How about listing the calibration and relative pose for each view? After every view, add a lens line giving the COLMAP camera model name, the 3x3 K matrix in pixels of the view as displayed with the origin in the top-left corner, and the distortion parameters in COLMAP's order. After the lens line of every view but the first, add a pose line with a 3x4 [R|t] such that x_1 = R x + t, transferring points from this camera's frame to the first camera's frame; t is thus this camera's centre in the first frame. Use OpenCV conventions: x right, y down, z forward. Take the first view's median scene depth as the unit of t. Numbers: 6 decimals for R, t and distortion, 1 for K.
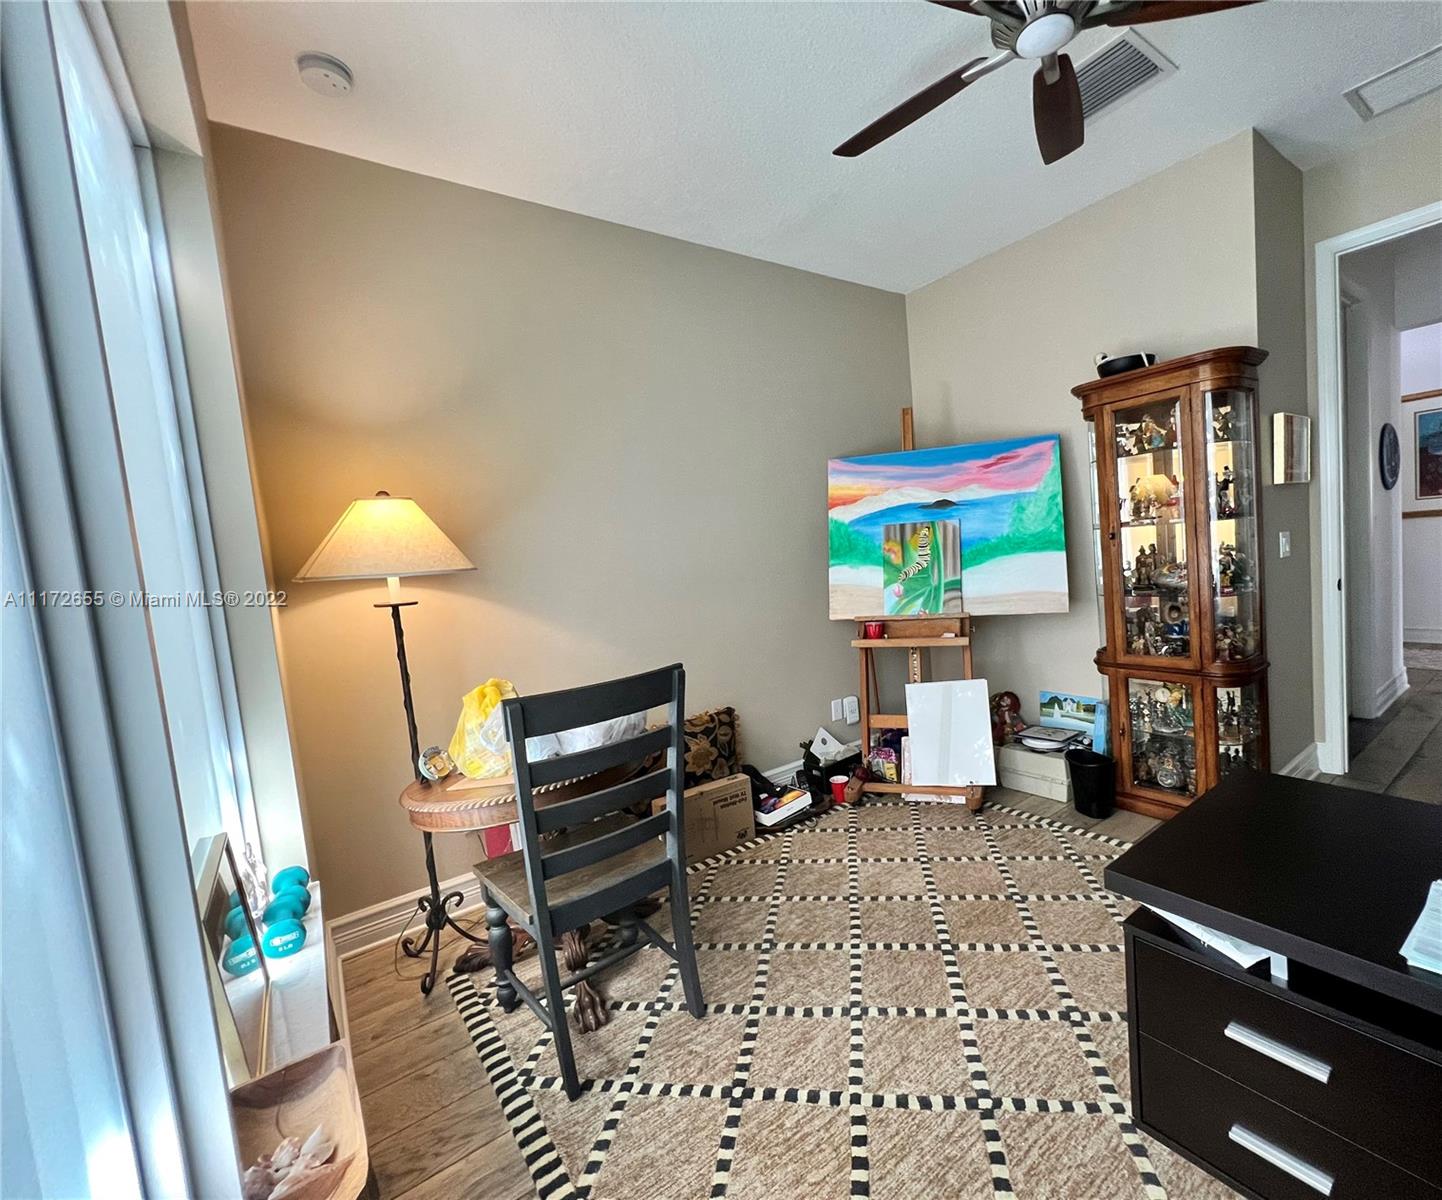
lens RADIAL K [[641.3, 0, 799.9], [0, 641.3, 599.4], [0, 0, 1]] dist [0.000359, -0.000714]
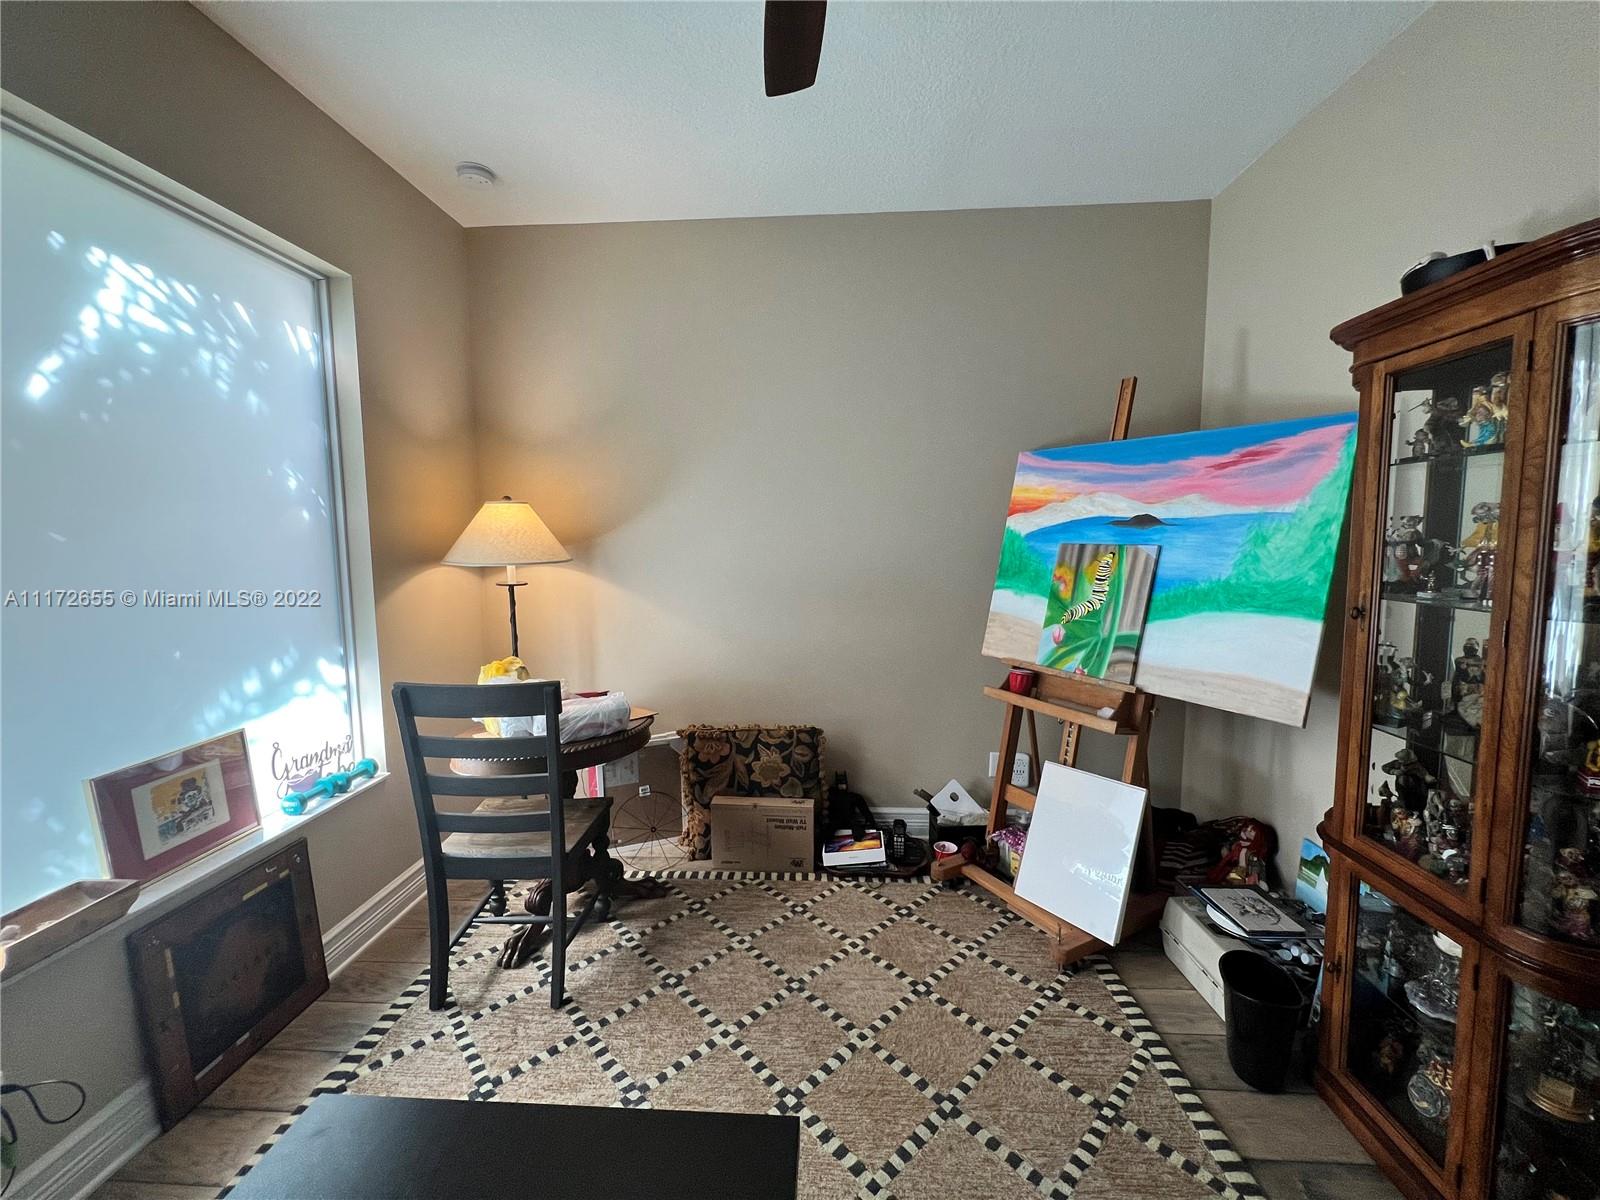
lens RADIAL K [[646.1, 0, 799.2], [0, 646.1, 600.1], [0, 0, 1]] dist [-0.003585, 0.000360]
pose [[0.748452, 0.144413, -0.647275, 0.422268], [-0.108119, 0.989516, 0.095752, -0.095915], [0.654317, -0.001683, 0.756219, 0.255019]]
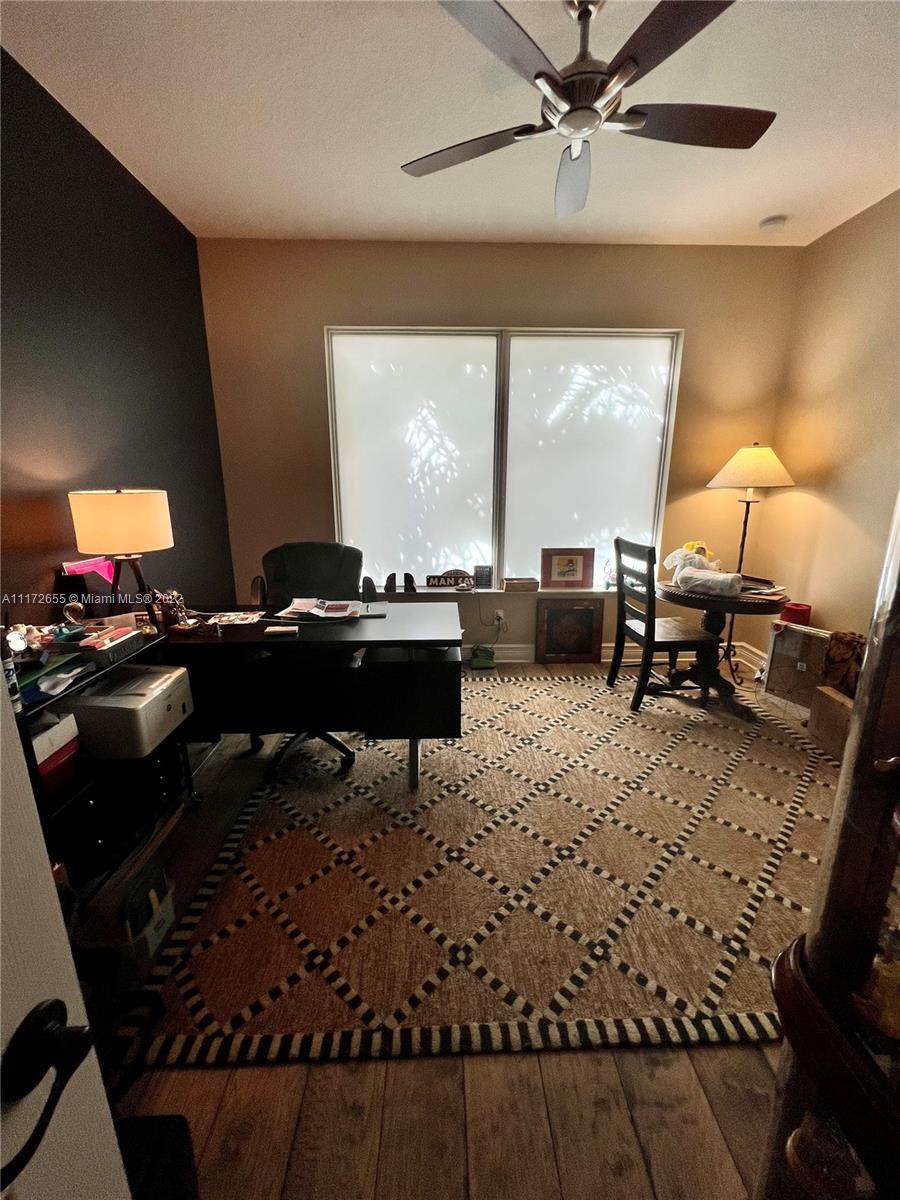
lens RADIAL K [[484.6, 0, 447.4], [0, 484.6, 597.3], [0, 0, 1]] dist [-0.003585, 0.000360]
pose [[-0.597879, 0.279016, -0.751459, 0.755899], [-0.012535, 0.934096, 0.356802, -0.156497], [0.801488, 0.222744, -0.554979, 0.746310]]
